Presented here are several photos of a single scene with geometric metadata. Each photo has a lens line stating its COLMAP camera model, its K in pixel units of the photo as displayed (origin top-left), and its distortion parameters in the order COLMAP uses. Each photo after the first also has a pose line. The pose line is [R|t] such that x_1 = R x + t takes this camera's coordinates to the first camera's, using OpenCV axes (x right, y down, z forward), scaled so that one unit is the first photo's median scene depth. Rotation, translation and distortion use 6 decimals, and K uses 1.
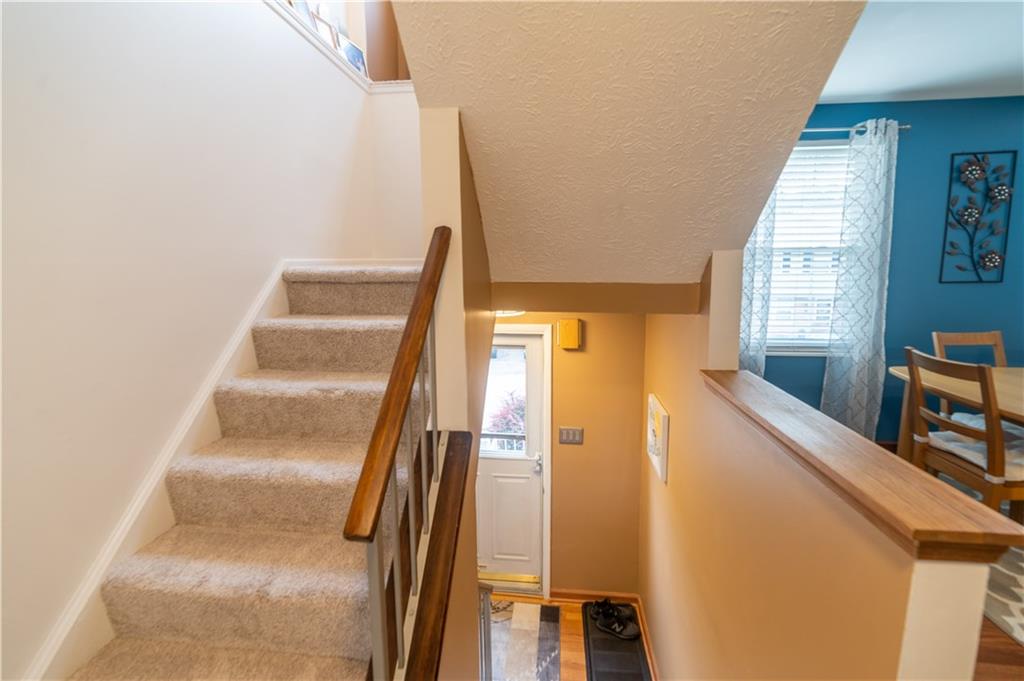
lens RADIAL K [[419.3, 0, 509.1], [0, 419.3, 311.0], [0, 0, 1]] dist [-0.020360, 0.004996]
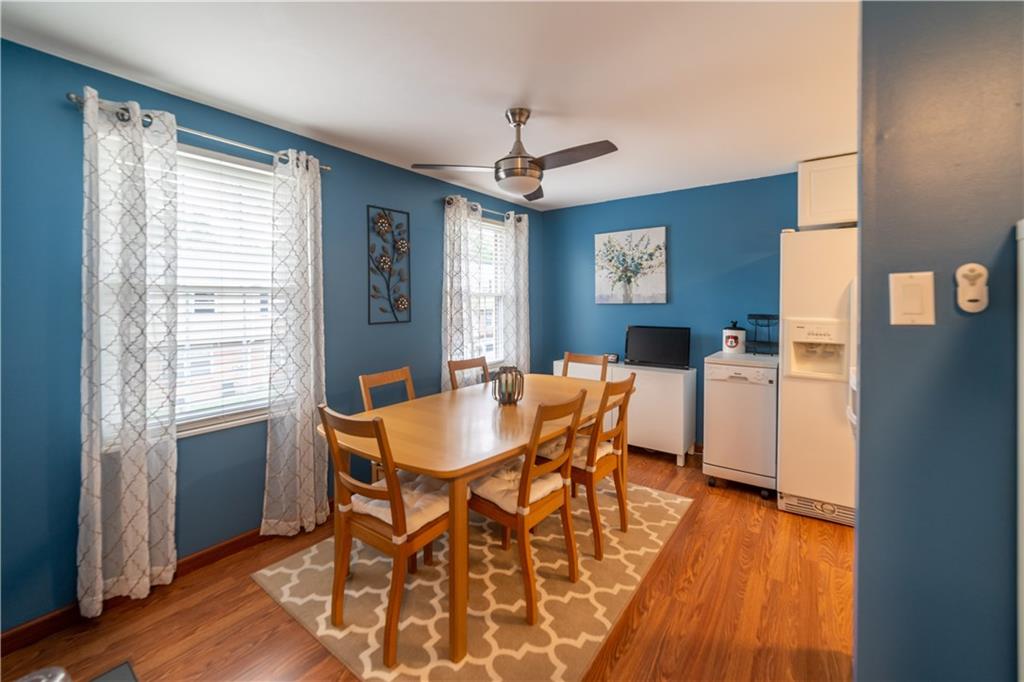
lens RADIAL K [[419.3, 0, 509.1], [0, 419.3, 311.5], [0, 0, 1]] dist [-0.020360, 0.004996]
pose [[0.498878, -0.012530, 0.866582, 0.308569], [0.100983, 0.993925, -0.043763, -0.018725], [-0.860769, 0.109342, 0.497112, 0.165904]]
